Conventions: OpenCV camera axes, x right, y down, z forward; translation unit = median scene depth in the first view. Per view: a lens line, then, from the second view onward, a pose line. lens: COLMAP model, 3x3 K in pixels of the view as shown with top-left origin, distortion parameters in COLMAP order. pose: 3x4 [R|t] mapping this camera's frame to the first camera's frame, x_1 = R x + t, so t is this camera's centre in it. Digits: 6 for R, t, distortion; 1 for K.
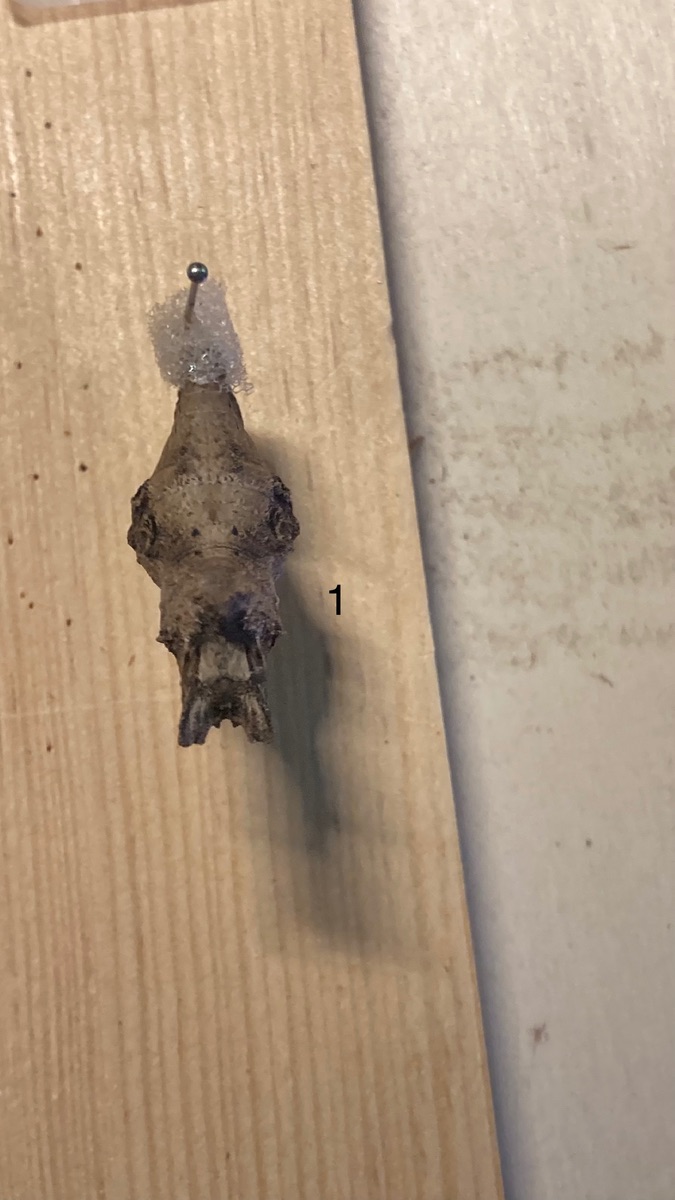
lens RADIAL K [[1729.5, 0, 337.5], [0, 1729.5, 600.0], [0, 0, 1]] dist [0.259448, -1.464137]
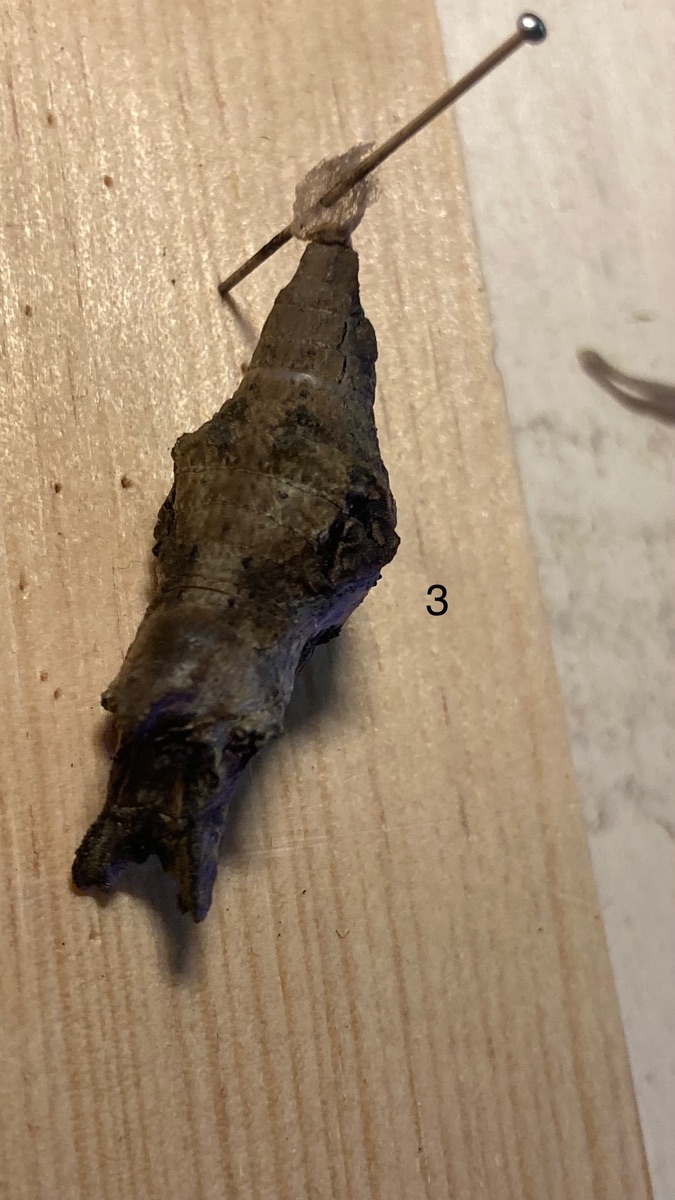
lens RADIAL K [[1729.5, 0, 337.5], [0, 1729.5, 600.0], [0, 0, 1]] dist [0.259448, -1.464137]
pose [[0.886663, 0.086630, 0.454228, -0.364878], [-0.022331, 0.989170, -0.145064, 0.055521], [-0.461876, 0.118480, 0.878996, 0.425005]]
